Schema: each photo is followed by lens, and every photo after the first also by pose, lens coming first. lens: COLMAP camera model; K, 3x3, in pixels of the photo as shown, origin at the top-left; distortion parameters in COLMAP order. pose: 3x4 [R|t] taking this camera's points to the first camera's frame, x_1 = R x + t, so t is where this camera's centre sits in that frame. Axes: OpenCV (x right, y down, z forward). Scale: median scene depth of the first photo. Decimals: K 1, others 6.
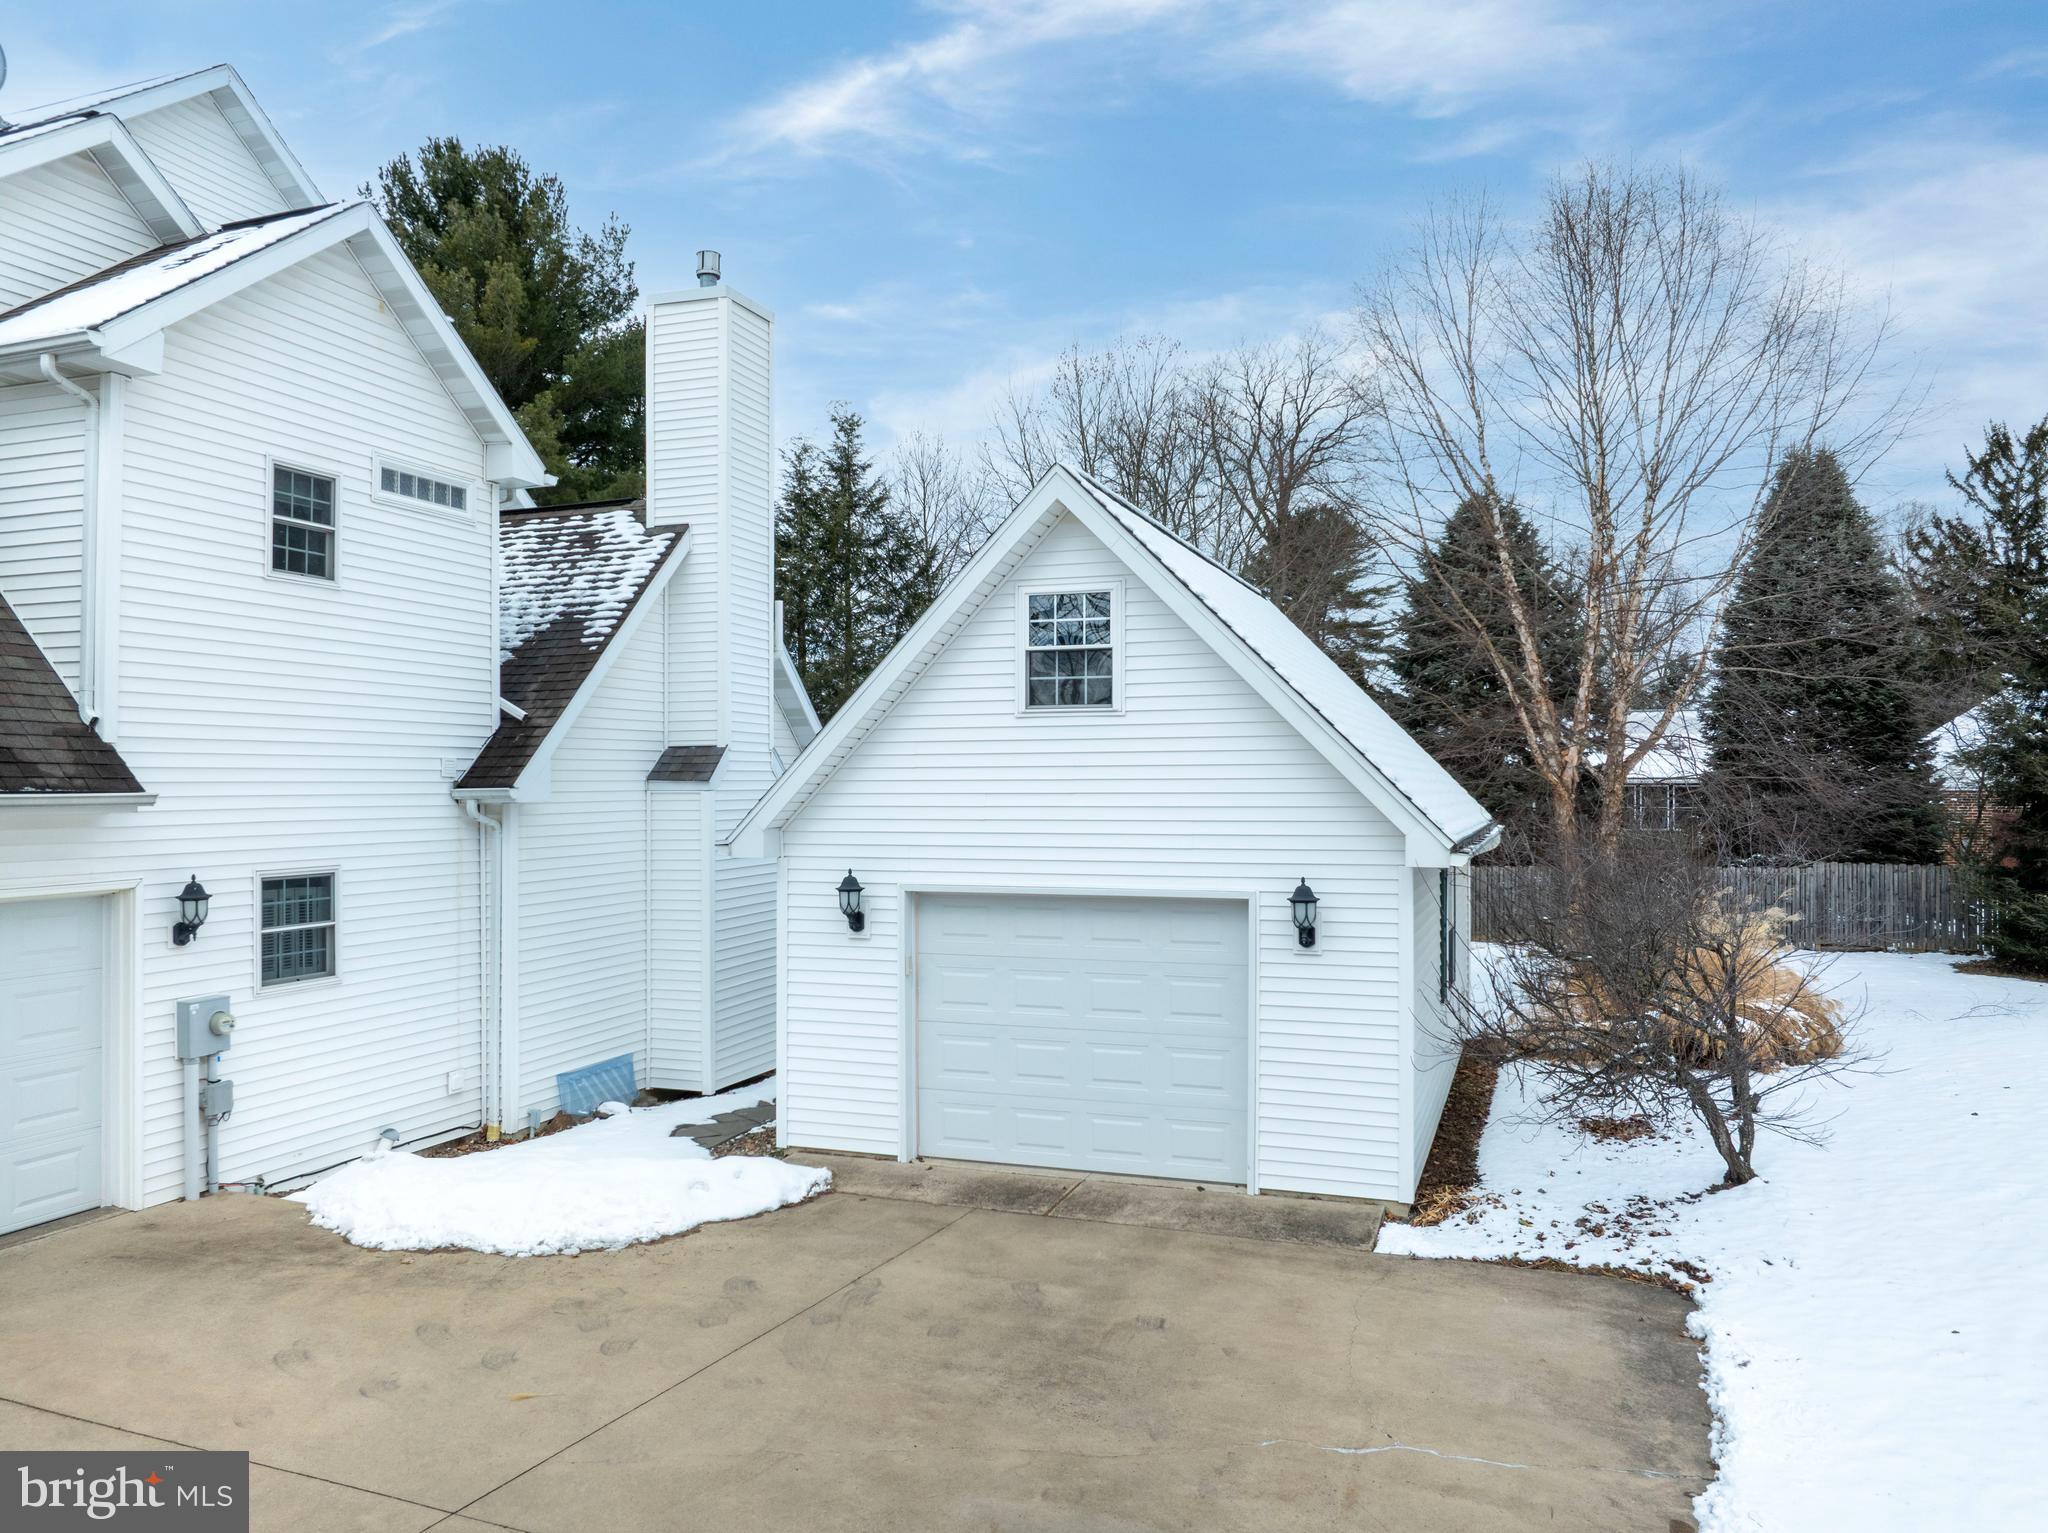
lens RADIAL K [[1443.2, 0, 1024.0], [0, 1443.2, 766.5], [0, 0, 1]] dist [-0.002943, -0.066570]
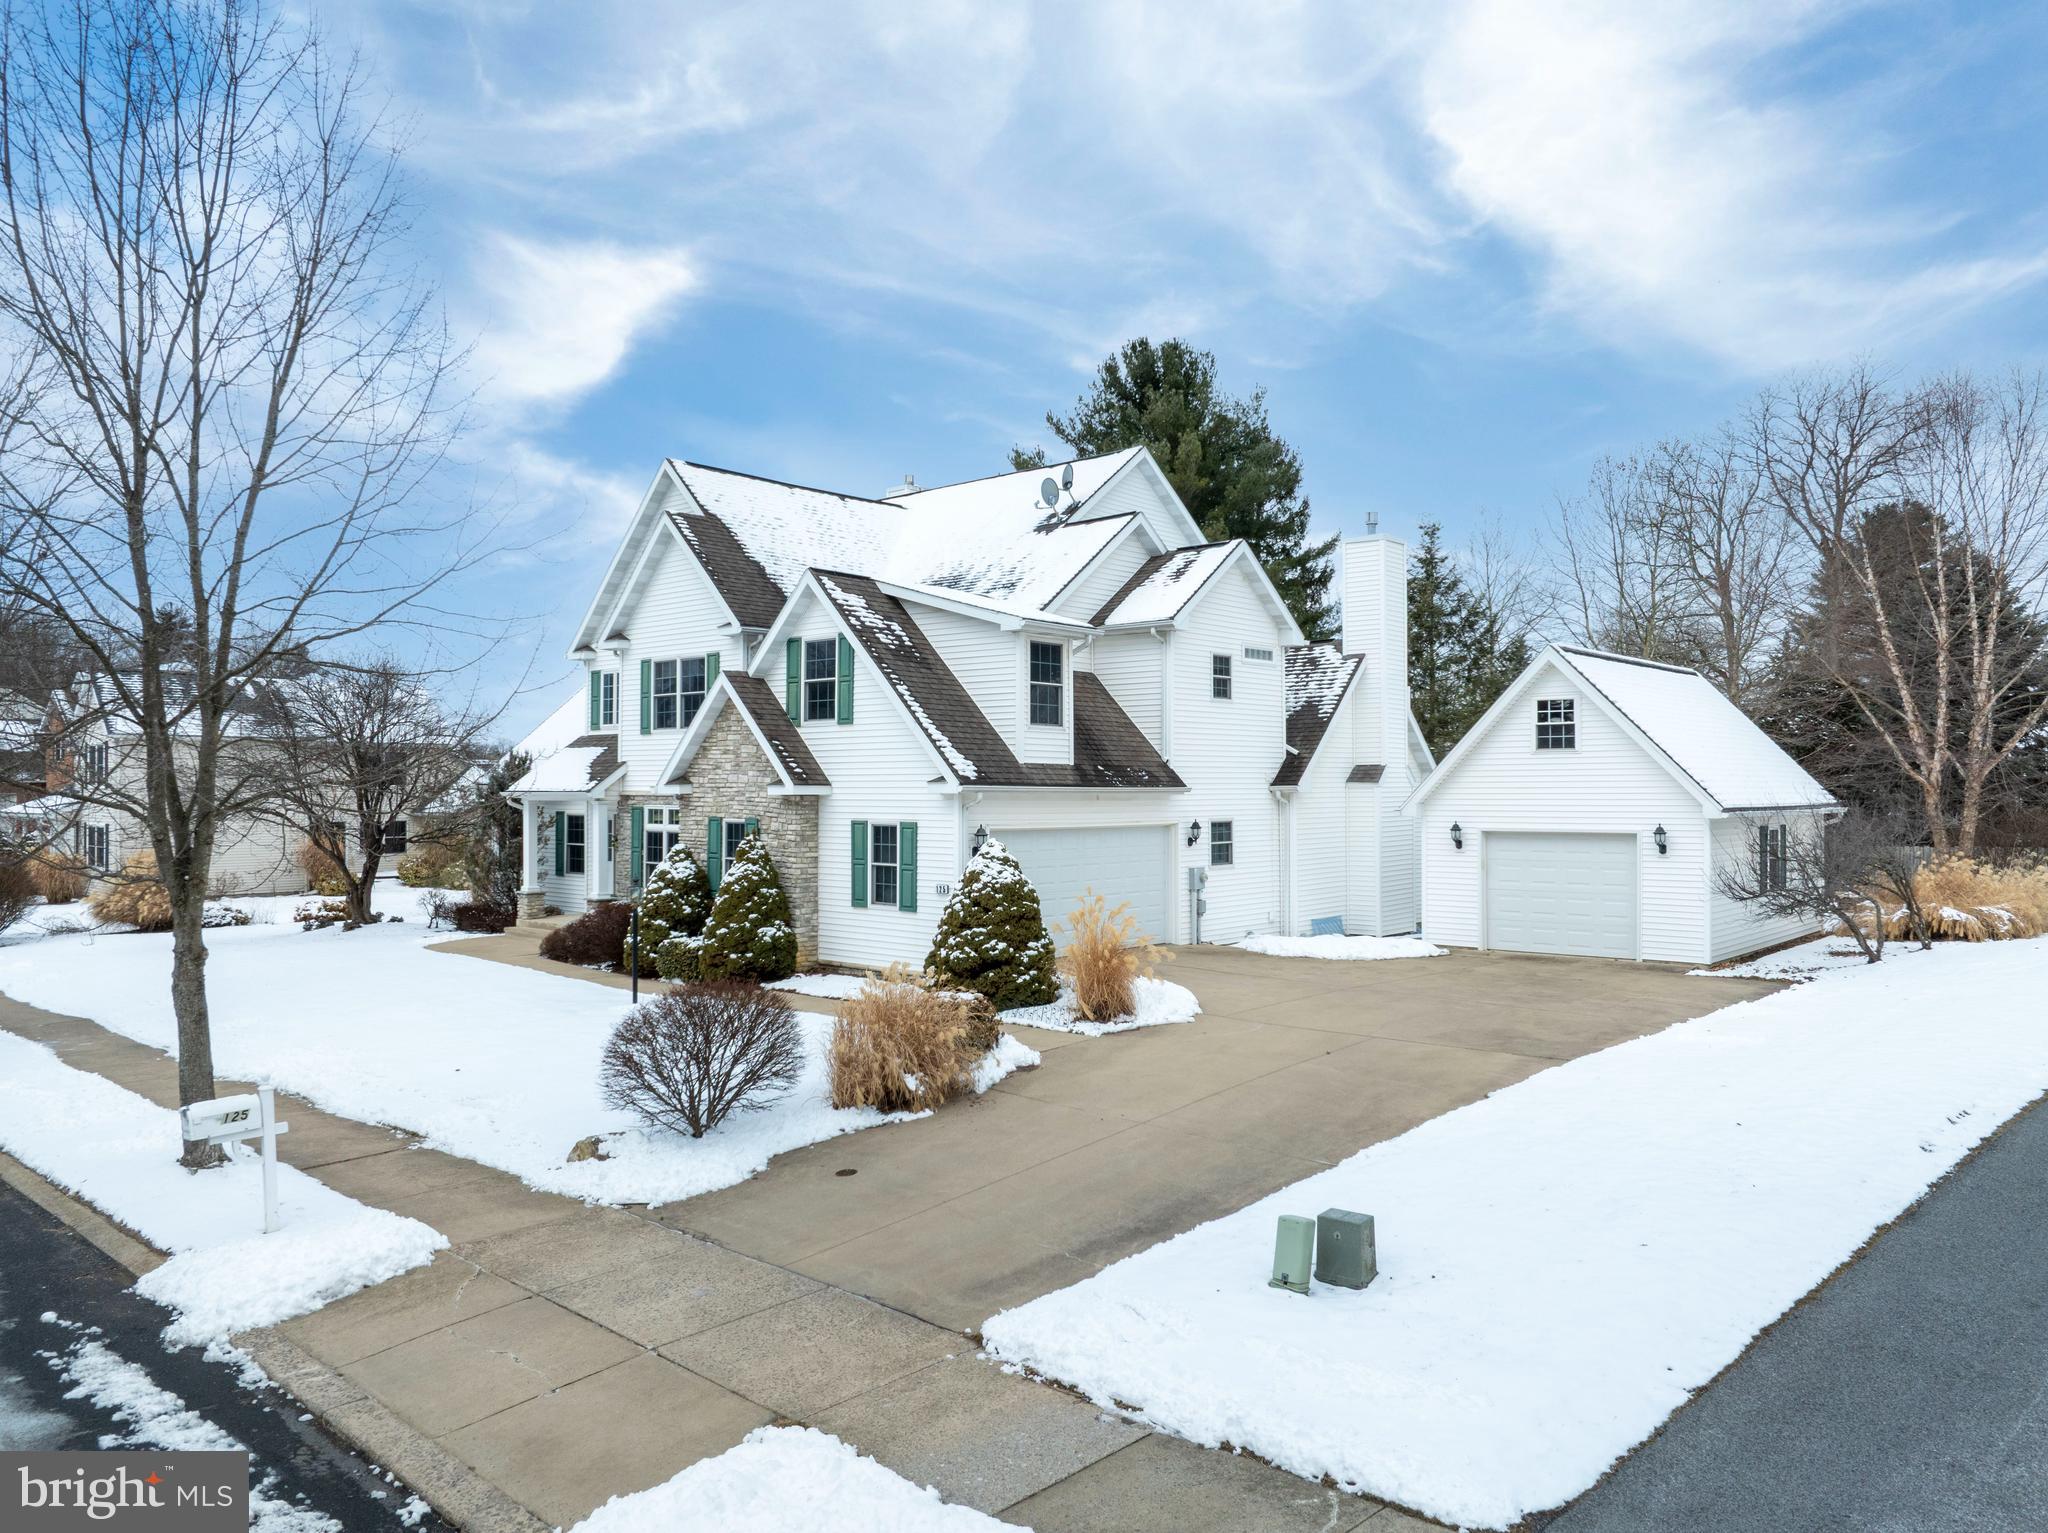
lens RADIAL K [[1443.2, 0, 1024.0], [0, 1443.2, 766.5], [0, 0, 1]] dist [-0.002943, -0.066570]
pose [[0.928379, -0.006131, -0.371584, 0.079873], [0.006082, 0.999981, -0.001304, -0.013807], [0.371585, -0.001050, 0.928398, -1.176196]]
